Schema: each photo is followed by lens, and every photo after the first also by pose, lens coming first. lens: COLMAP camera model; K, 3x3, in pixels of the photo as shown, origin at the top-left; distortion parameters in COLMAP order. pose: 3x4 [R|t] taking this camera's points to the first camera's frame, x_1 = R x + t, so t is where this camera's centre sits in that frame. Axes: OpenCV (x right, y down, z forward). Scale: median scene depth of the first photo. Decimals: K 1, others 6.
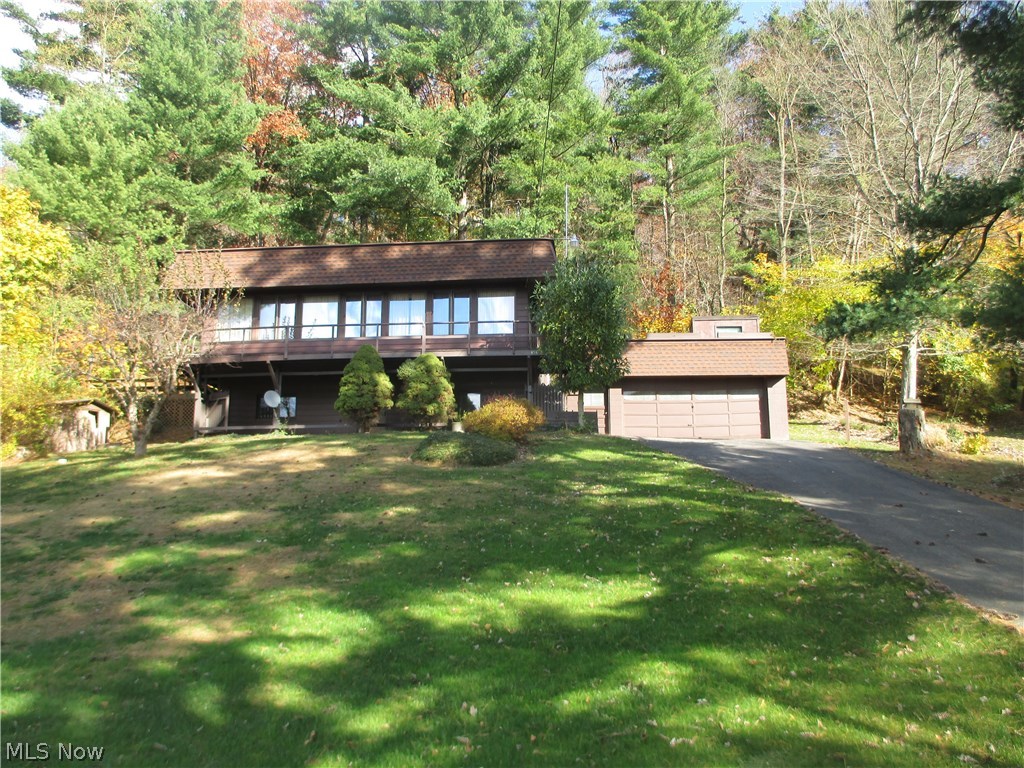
lens RADIAL K [[846.9, 0, 512.0], [0, 846.9, 384.0], [0, 0, 1]] dist [-0.050262, 0.054120]
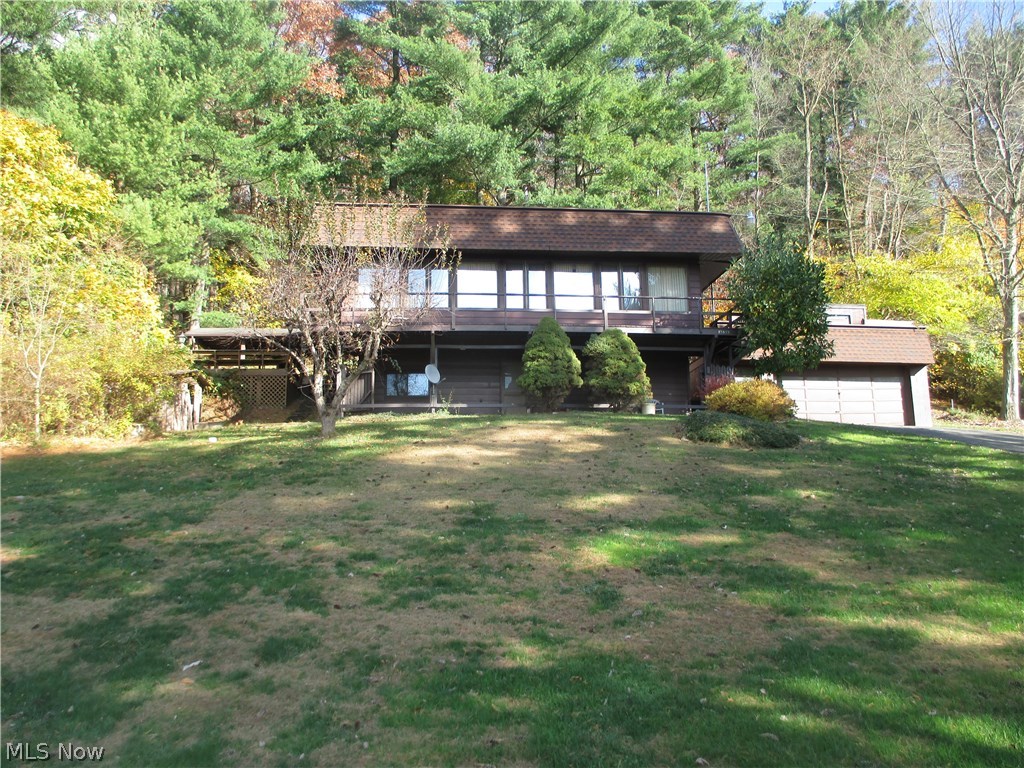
lens RADIAL K [[856.1, 0, 512.0], [0, 856.1, 384.0], [0, 0, 1]] dist [-0.069979, 0.060312]
pose [[0.985424, 0.022579, 0.168613, -0.344320], [-0.023553, 0.999715, 0.003779, 0.022139], [-0.168479, -0.007695, 0.985675, 0.089599]]
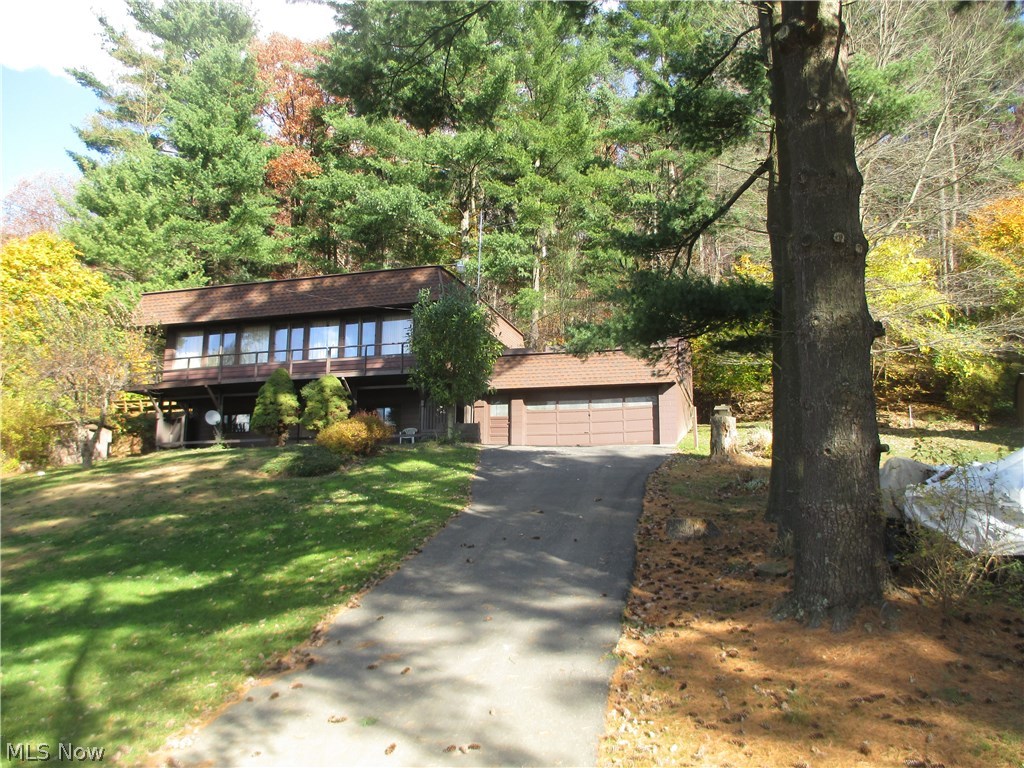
lens RADIAL K [[846.9, 0, 512.0], [0, 846.9, 384.0], [0, 0, 1]] dist [-0.050262, 0.054120]
pose [[0.981885, -0.030167, -0.187061, 0.330544], [0.031107, 0.999514, 0.002088, -0.017488], [0.186907, -0.007869, 0.982346, -0.060716]]
